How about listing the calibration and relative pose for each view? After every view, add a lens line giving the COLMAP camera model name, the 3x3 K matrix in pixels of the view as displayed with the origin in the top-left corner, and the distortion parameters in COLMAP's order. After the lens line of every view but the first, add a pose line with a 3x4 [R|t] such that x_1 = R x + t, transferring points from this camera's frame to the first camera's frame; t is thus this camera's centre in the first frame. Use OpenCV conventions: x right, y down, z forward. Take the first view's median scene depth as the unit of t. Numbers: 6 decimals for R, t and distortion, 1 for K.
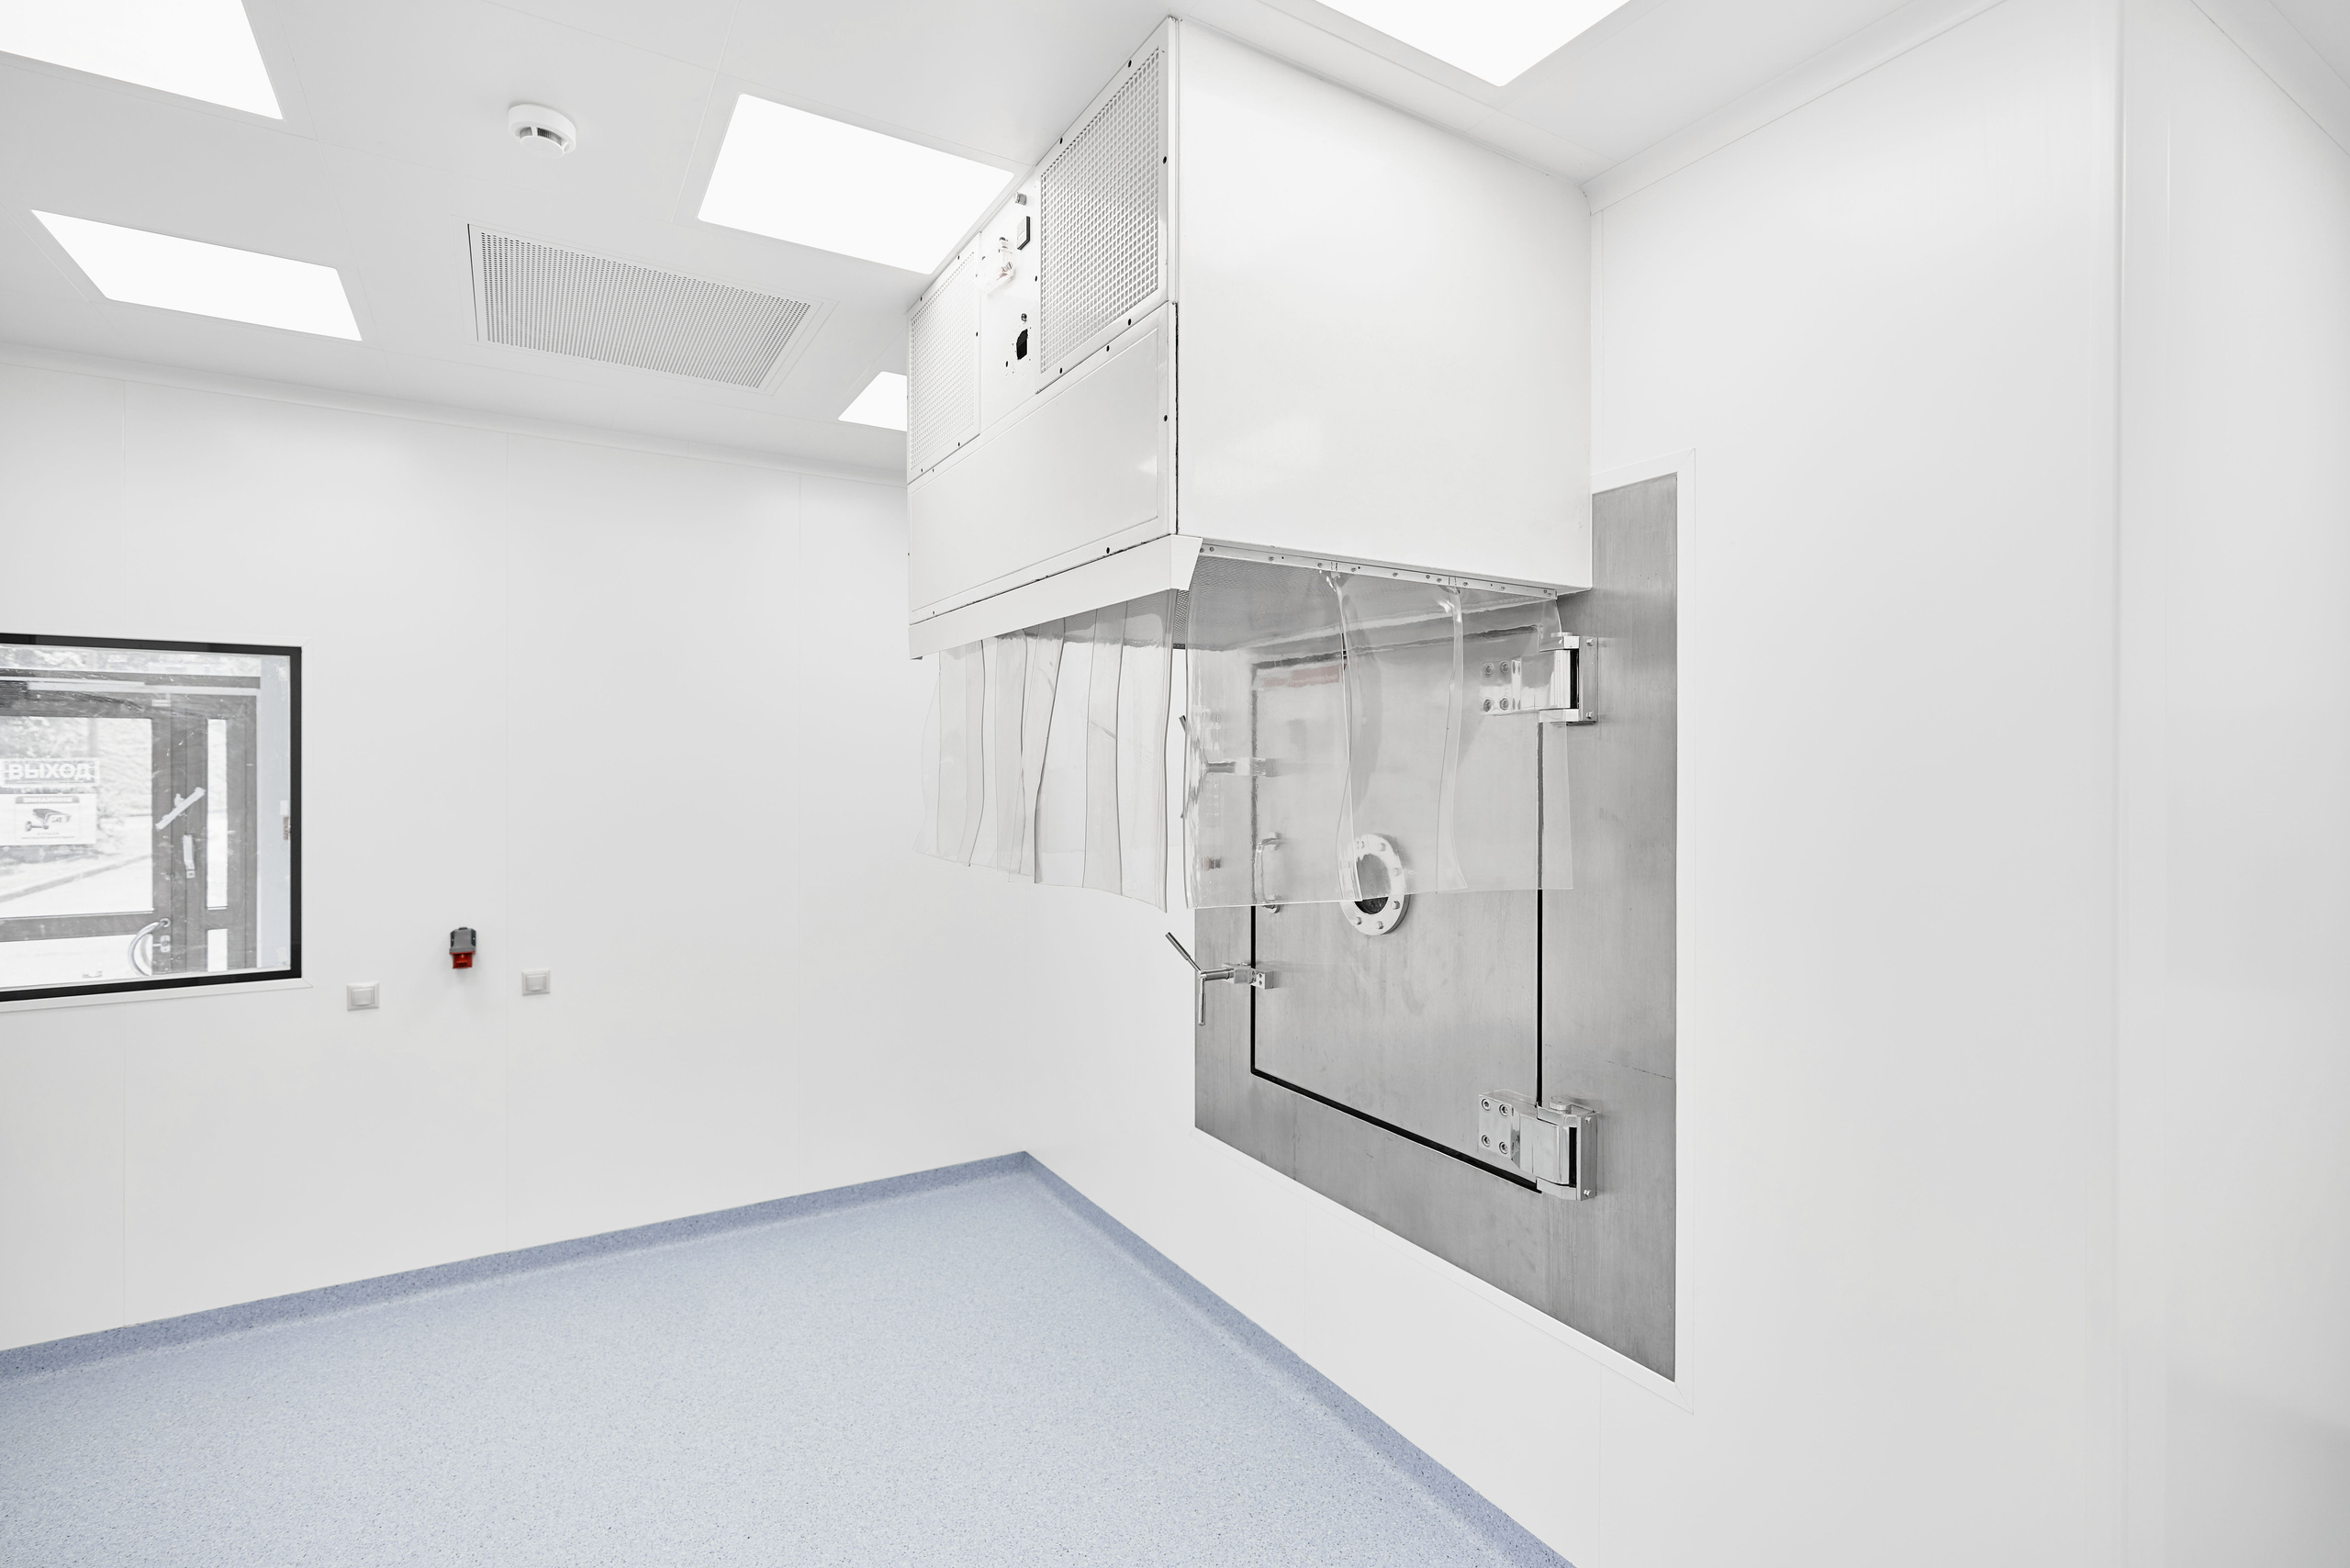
lens RADIAL K [[1093.9, 0, 1163.2], [0, 1093.9, 772.0], [0, 0, 1]] dist [0.006093, -0.001890]
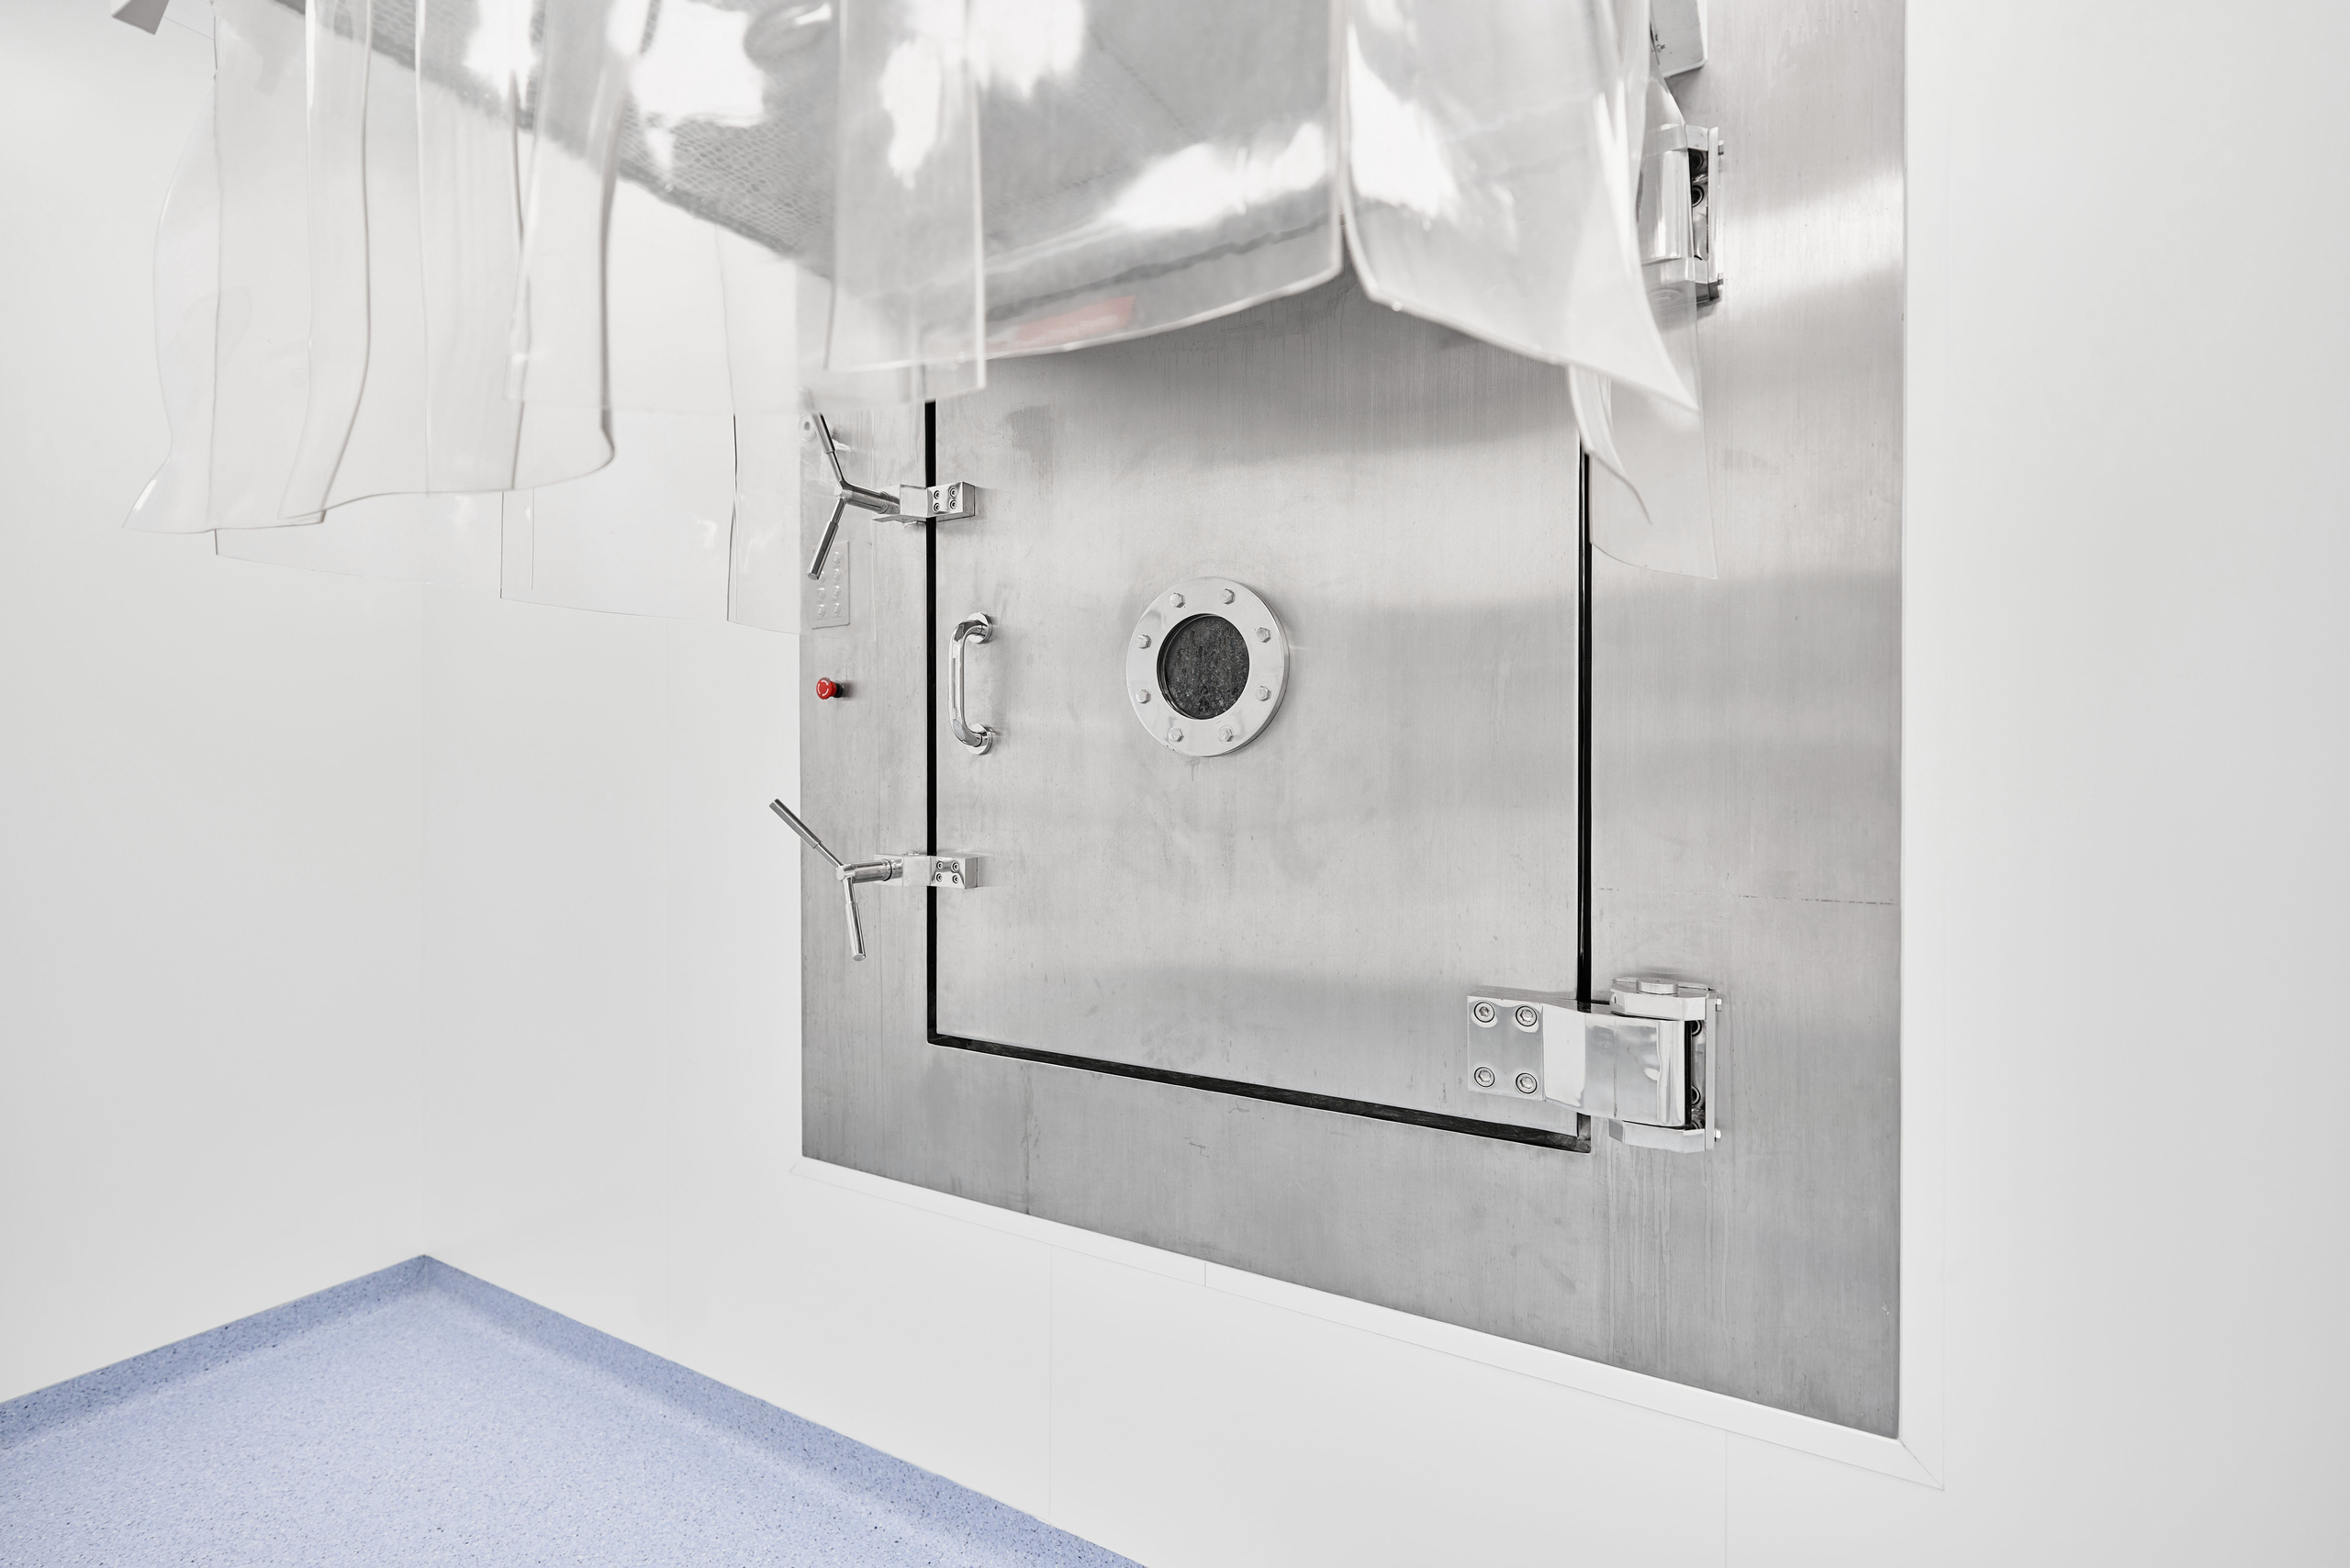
lens RADIAL K [[1093.9, 0, 1168.7], [0, 1093.9, 781.7], [0, 0, 1]] dist [0.006093, -0.001890]
pose [[0.876997, -0.005147, 0.480469, -0.084970], [0.002981, 0.999982, 0.005271, 0.136765], [-0.480487, -0.003190, 0.876996, 0.439517]]
